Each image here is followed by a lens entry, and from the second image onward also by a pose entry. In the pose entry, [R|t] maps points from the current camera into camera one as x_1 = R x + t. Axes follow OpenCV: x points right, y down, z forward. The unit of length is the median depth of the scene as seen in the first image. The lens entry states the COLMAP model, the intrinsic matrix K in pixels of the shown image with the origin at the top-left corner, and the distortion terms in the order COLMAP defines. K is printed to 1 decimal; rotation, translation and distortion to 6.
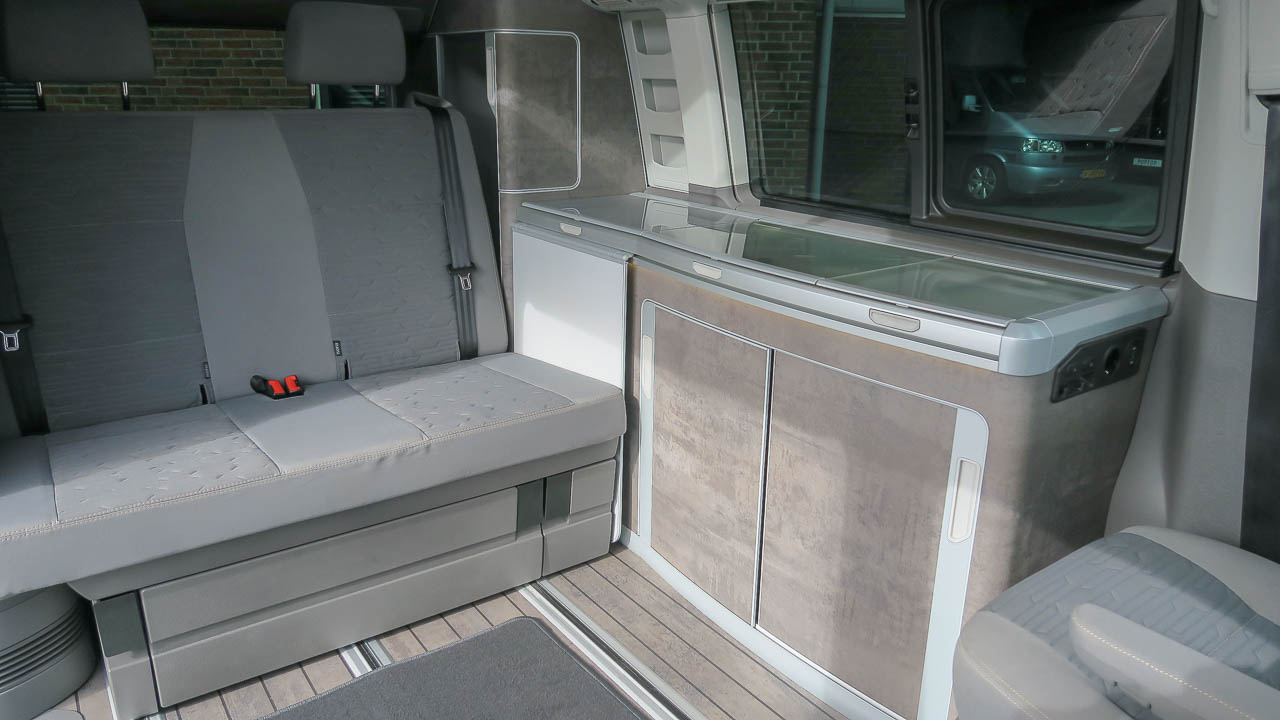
lens RADIAL K [[892.4, 0, 641.5], [0, 892.4, 364.5], [0, 0, 1]] dist [0.003620, 0.001403]
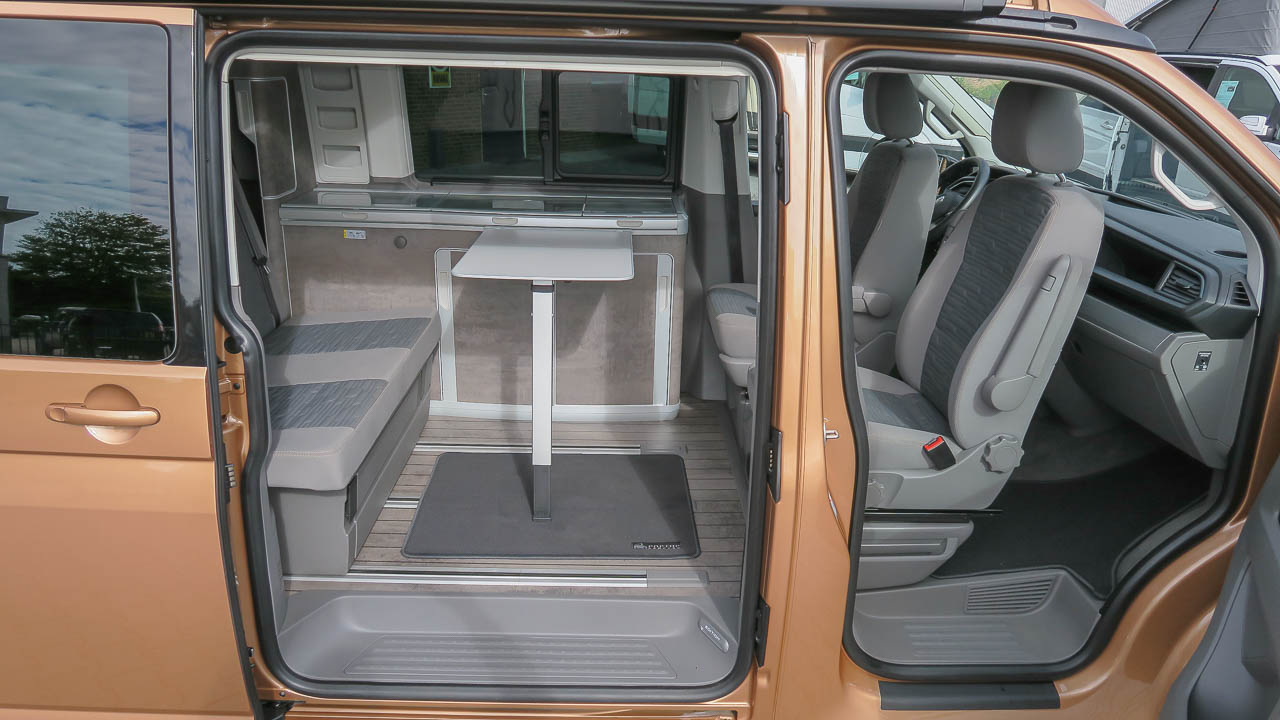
lens RADIAL K [[892.4, 0, 641.5], [0, 892.4, 364.5], [0, 0, 1]] dist [0.003620, 0.001403]
pose [[0.569103, -0.273315, 0.775513, -0.960012], [0.236374, 0.957711, 0.164067, -0.043549], [-0.787559, 0.089940, 0.609640, -0.236418]]
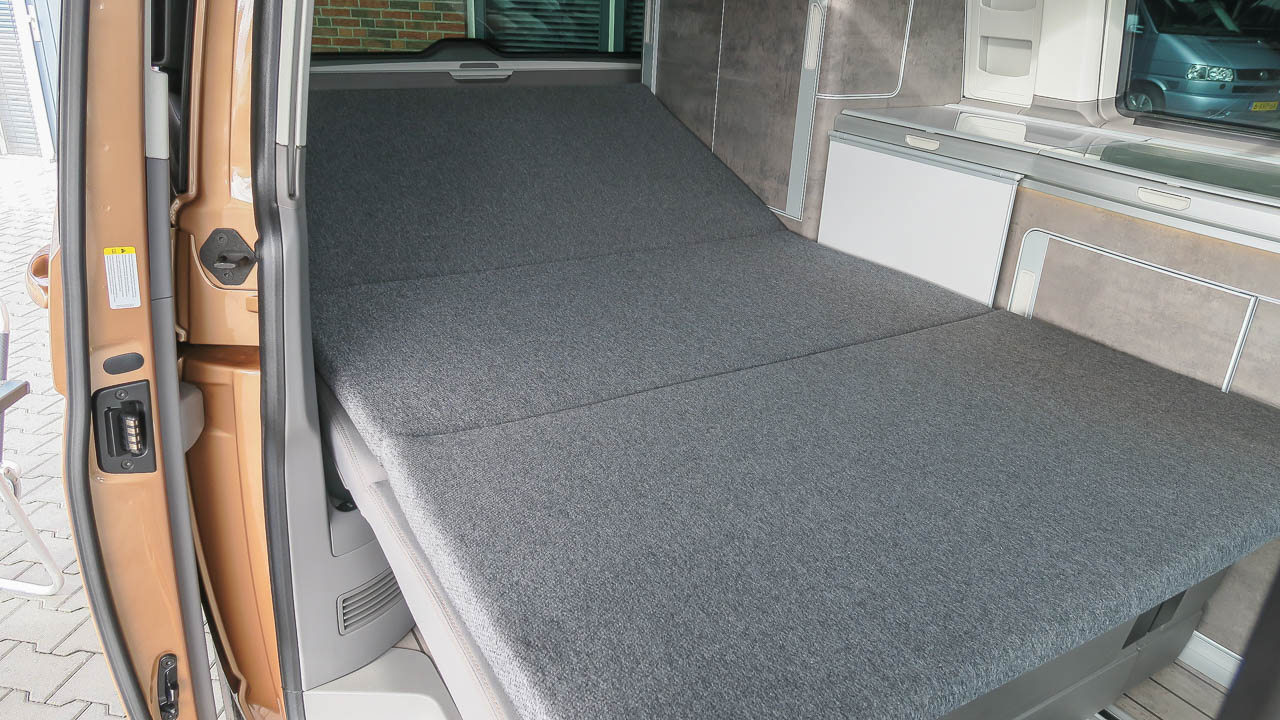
lens RADIAL K [[892.4, 0, 641.5], [0, 892.4, 364.5], [0, 0, 1]] dist [0.003620, 0.001403]
pose [[0.995525, 0.061522, -0.071727, -0.259746], [-0.054794, 0.994225, 0.092273, -0.000501], [0.076990, -0.087930, 0.993147, 0.082269]]
